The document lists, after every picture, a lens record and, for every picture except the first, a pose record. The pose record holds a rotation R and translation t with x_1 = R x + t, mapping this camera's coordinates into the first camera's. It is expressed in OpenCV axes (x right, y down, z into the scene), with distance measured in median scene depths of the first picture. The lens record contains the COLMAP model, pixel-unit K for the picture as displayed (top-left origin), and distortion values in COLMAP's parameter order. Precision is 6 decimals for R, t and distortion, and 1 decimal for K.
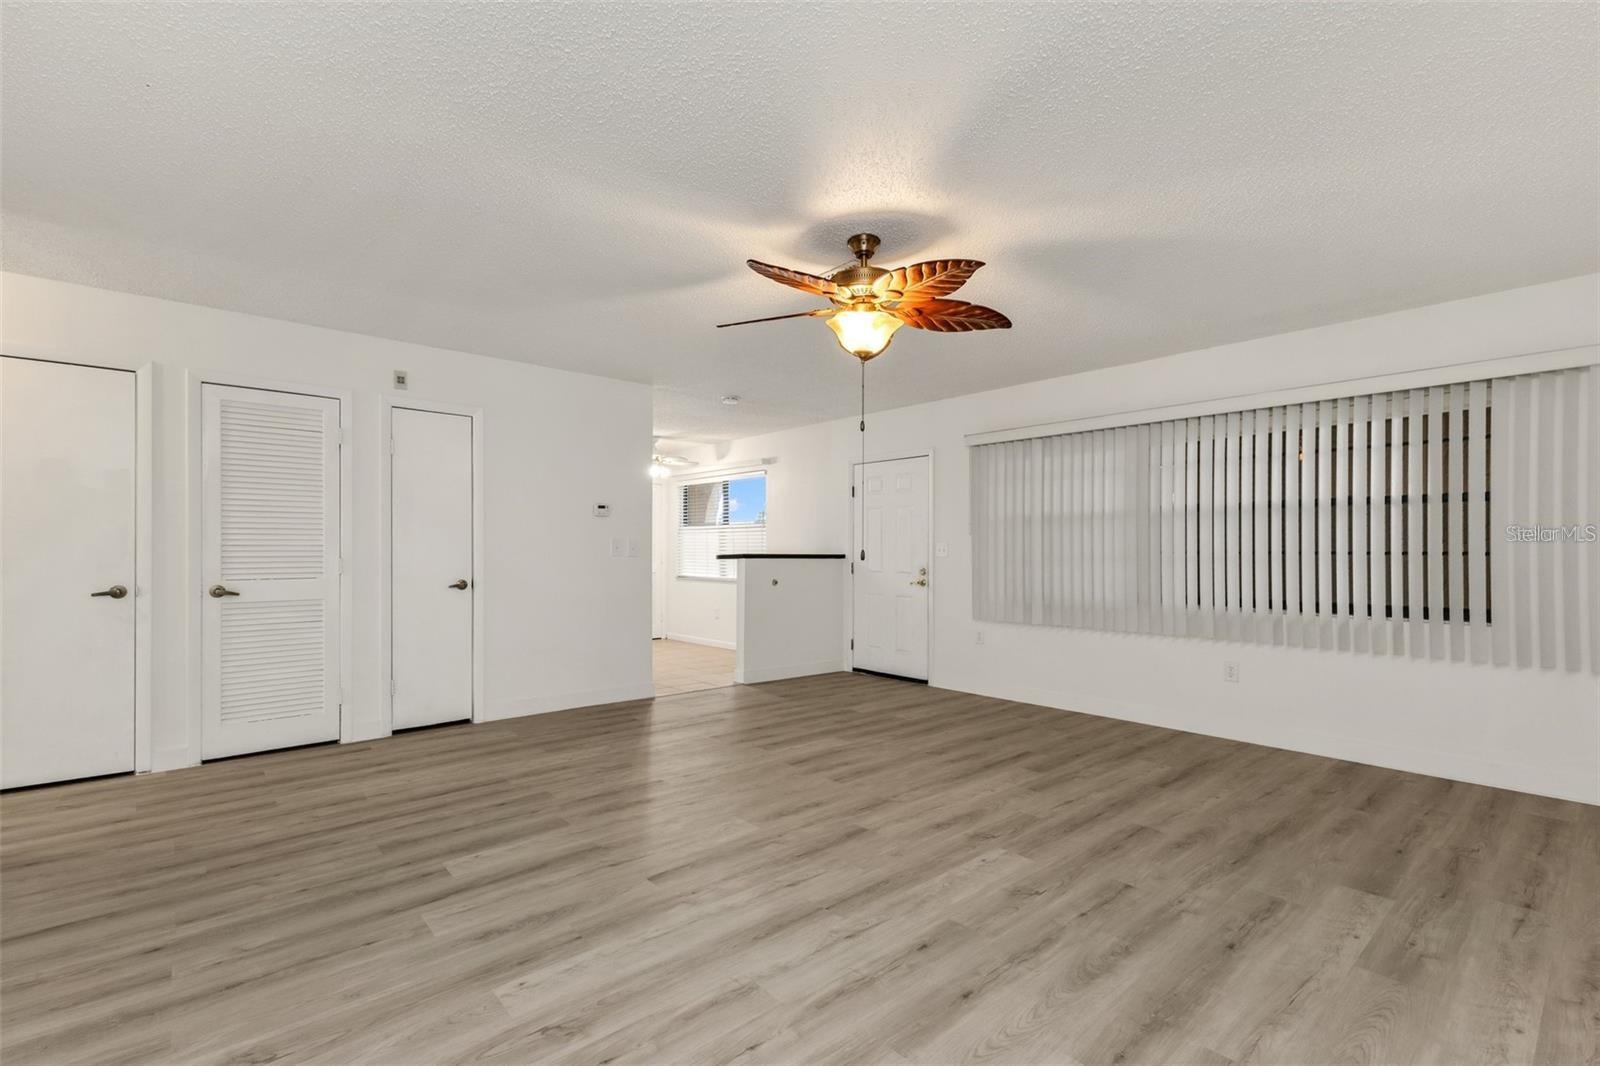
lens RADIAL K [[675.2, 0, 798.2], [0, 675.2, 550.6], [0, 0, 1]] dist [0.007952, -0.000011]
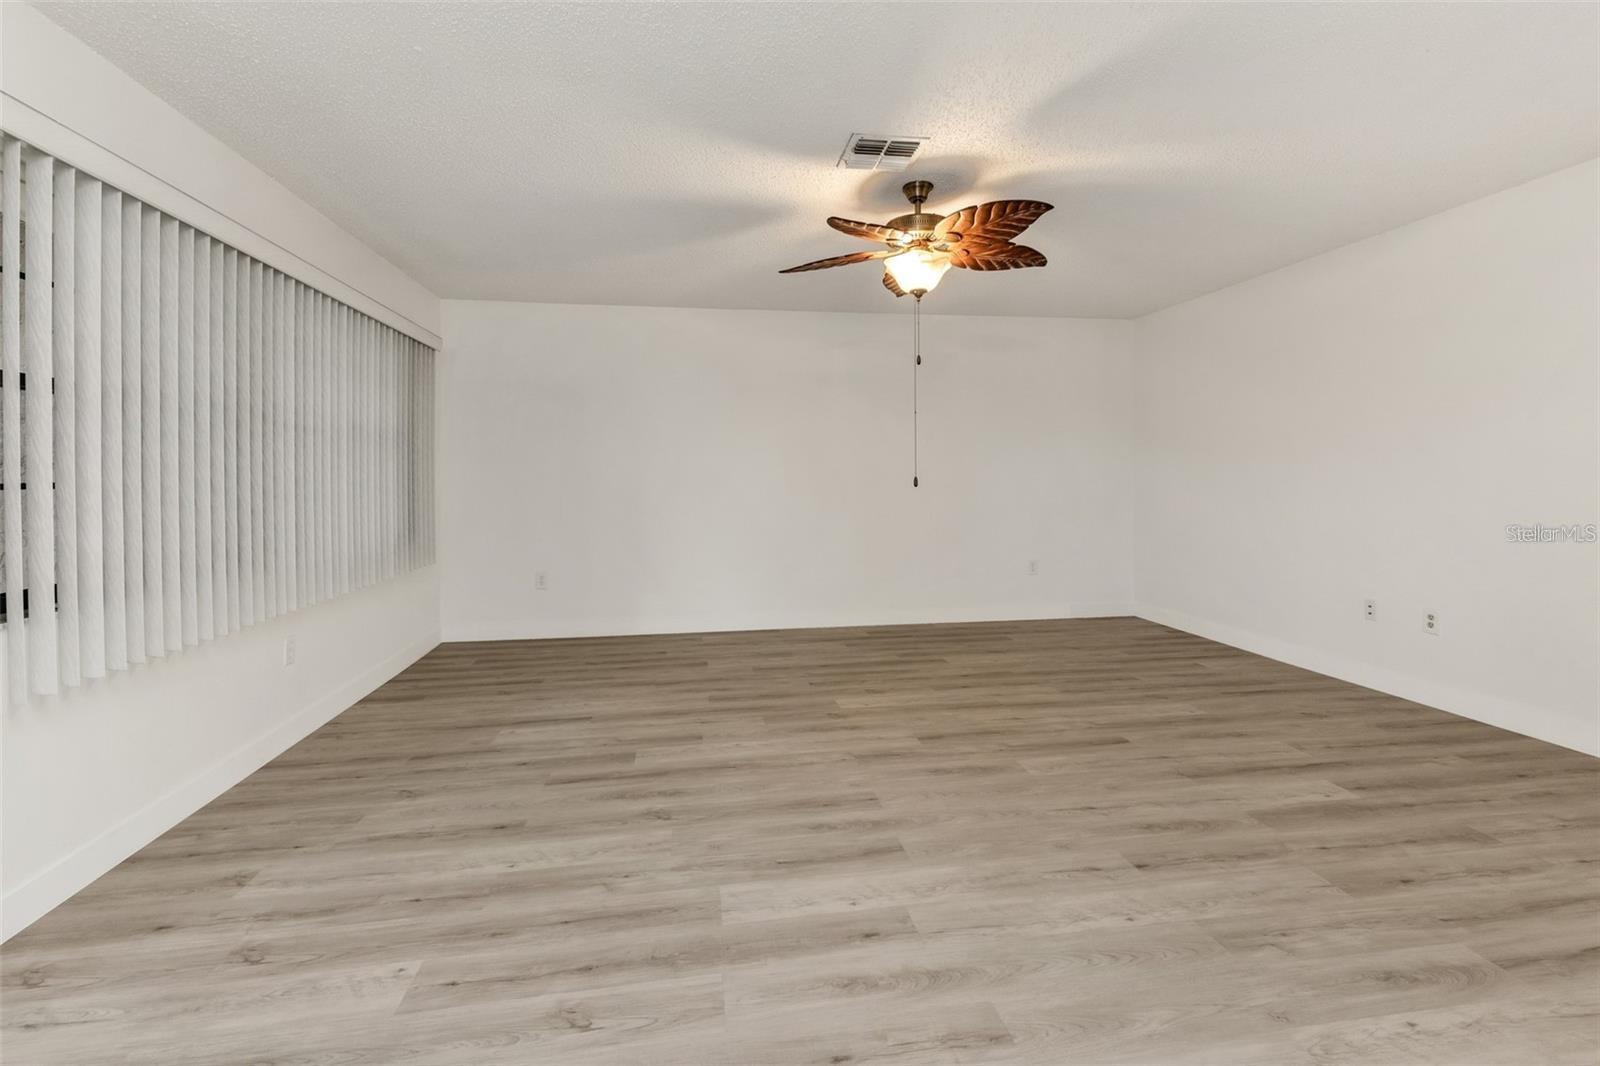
lens RADIAL K [[708.7, 0, 808.0], [0, 708.7, 523.9], [0, 0, 1]] dist [0.008226, 0.000056]
pose [[-0.848204, -0.030358, 0.528800, -0.279186], [0.006293, 0.997708, 0.067372, -0.006278], [-0.529633, 0.060473, -0.846069, 1.674275]]
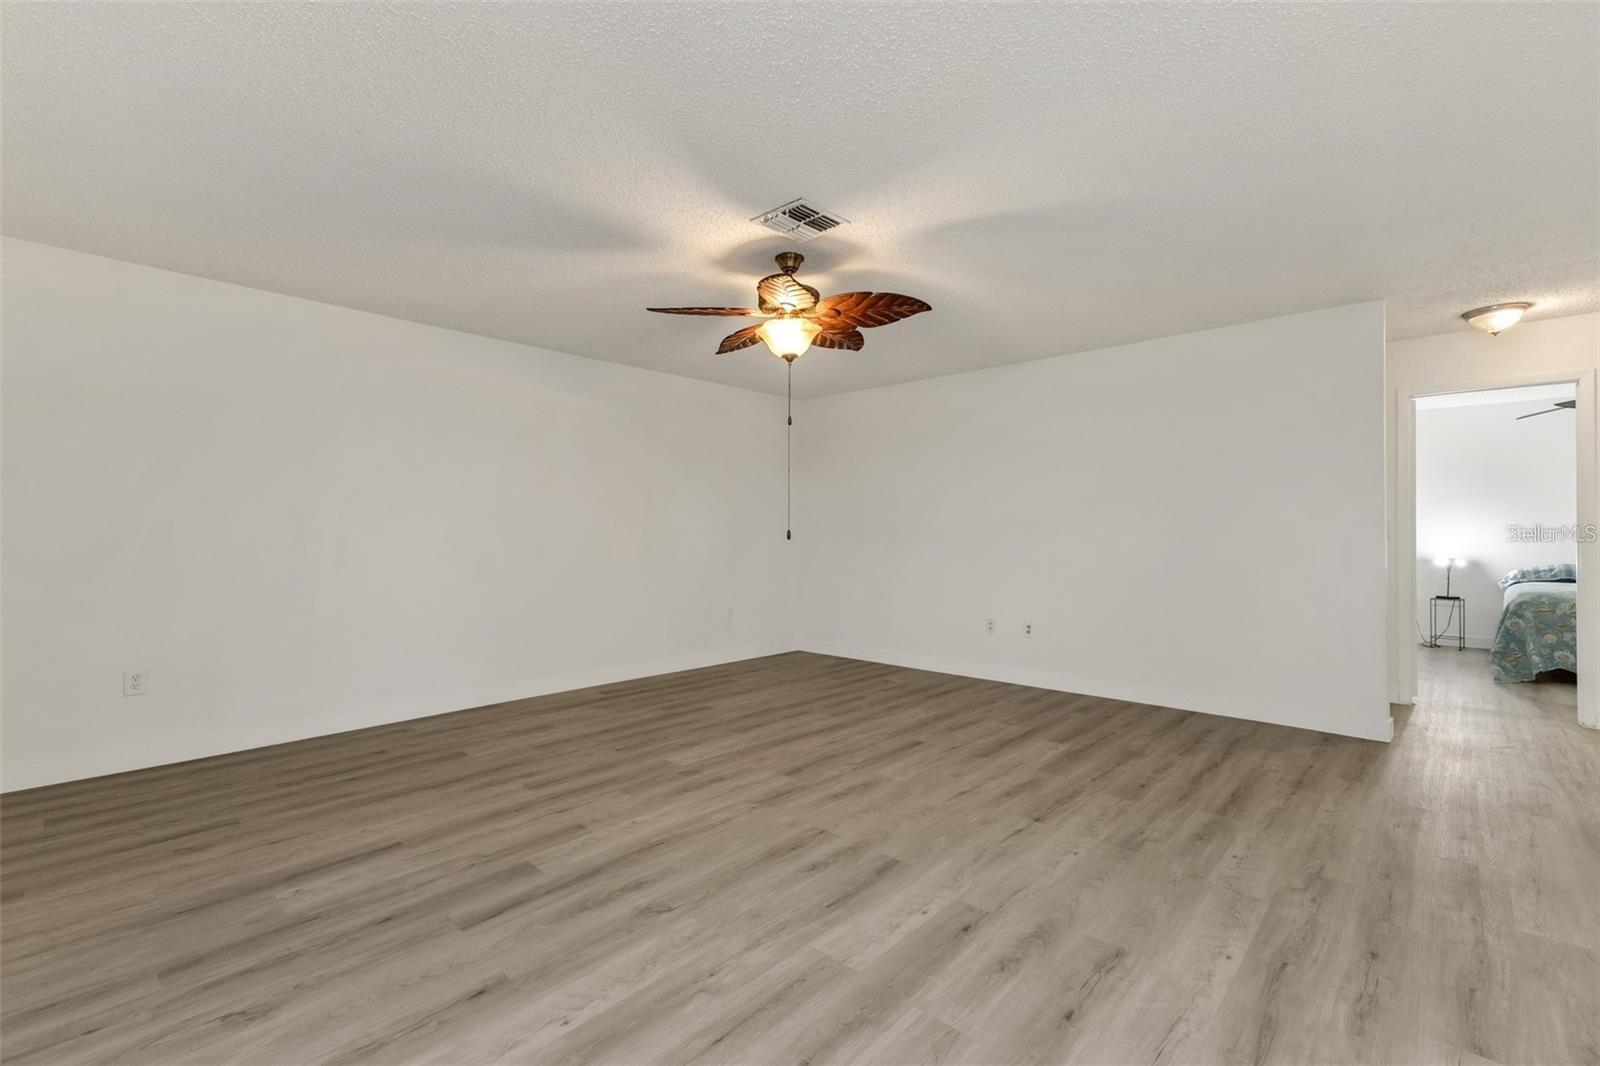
lens RADIAL K [[688.5, 0, 794.3], [0, 688.5, 589.1], [0, 0, 1]] dist [0.010692, -0.000141]
pose [[-0.994340, 0.006413, -0.106051, 0.171592], [-0.002311, 0.996635, 0.081938, -0.002038], [0.106220, 0.081719, -0.990979, 1.769032]]
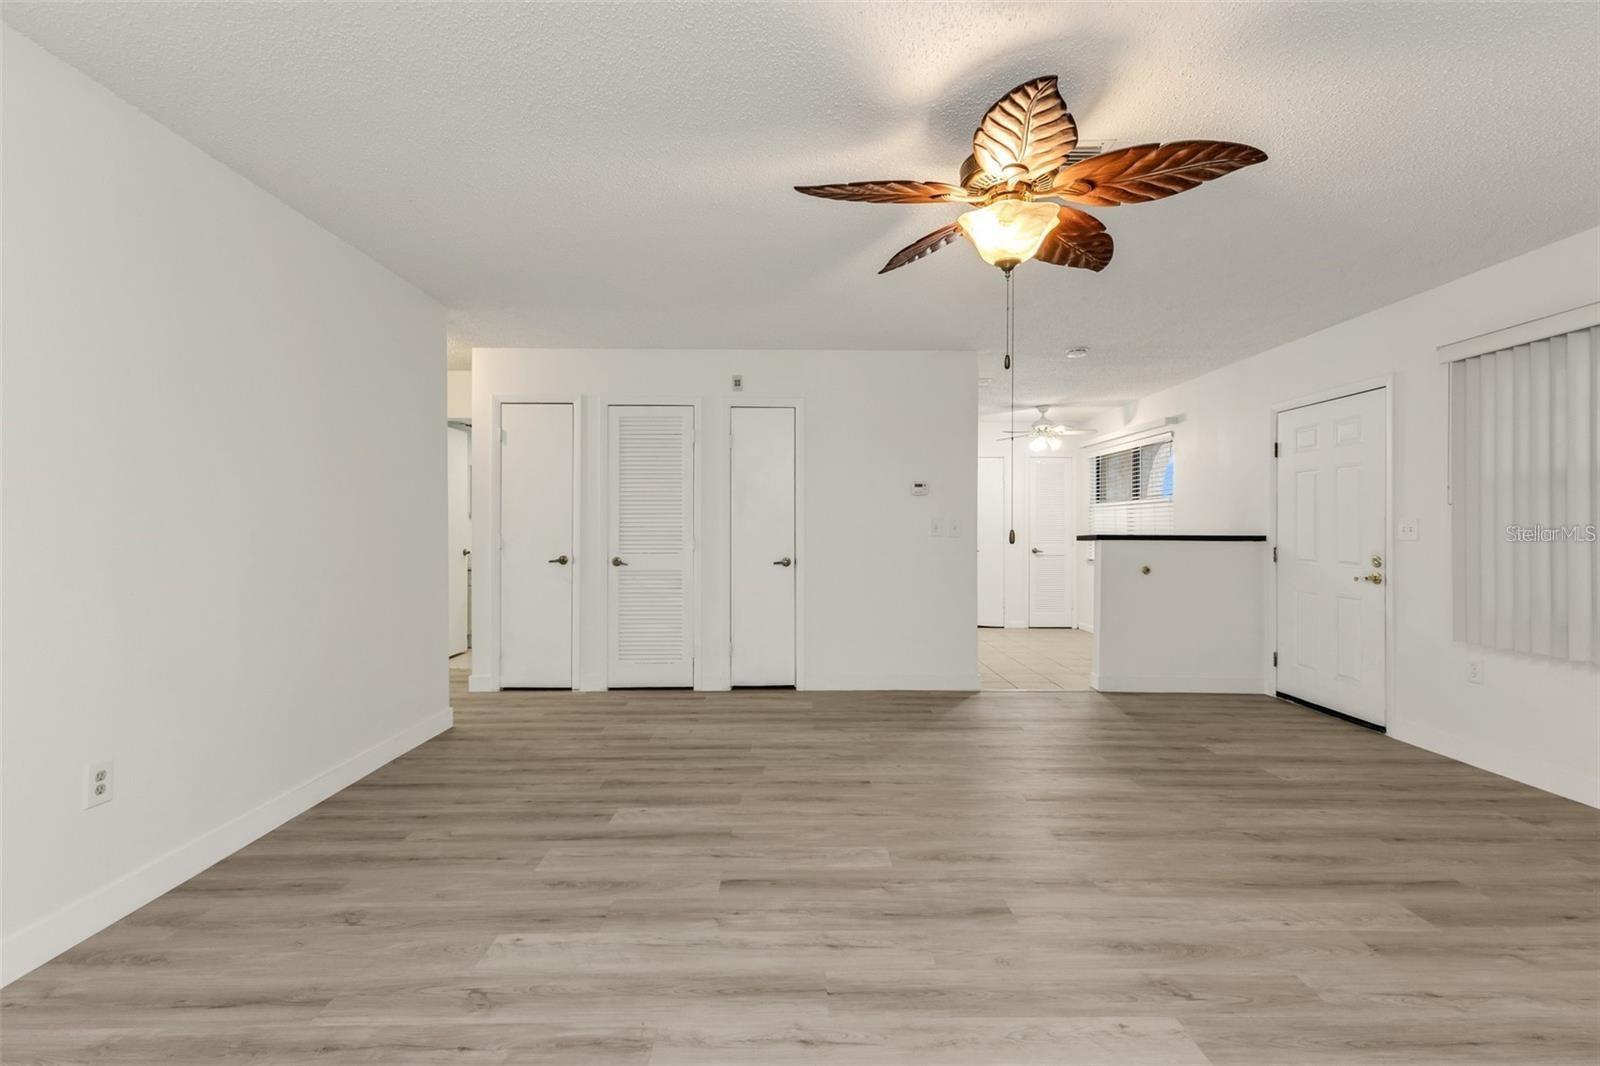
lens RADIAL K [[682.4, 0, 835.2], [0, 682.4, 528.7], [0, 0, 1]] dist [0.007294, 0.000186]
pose [[0.779618, -0.001733, -0.626253, 0.344377], [0.000338, 0.999997, -0.002346, -0.000990], [0.626256, 0.001617, 0.779616, 0.250089]]
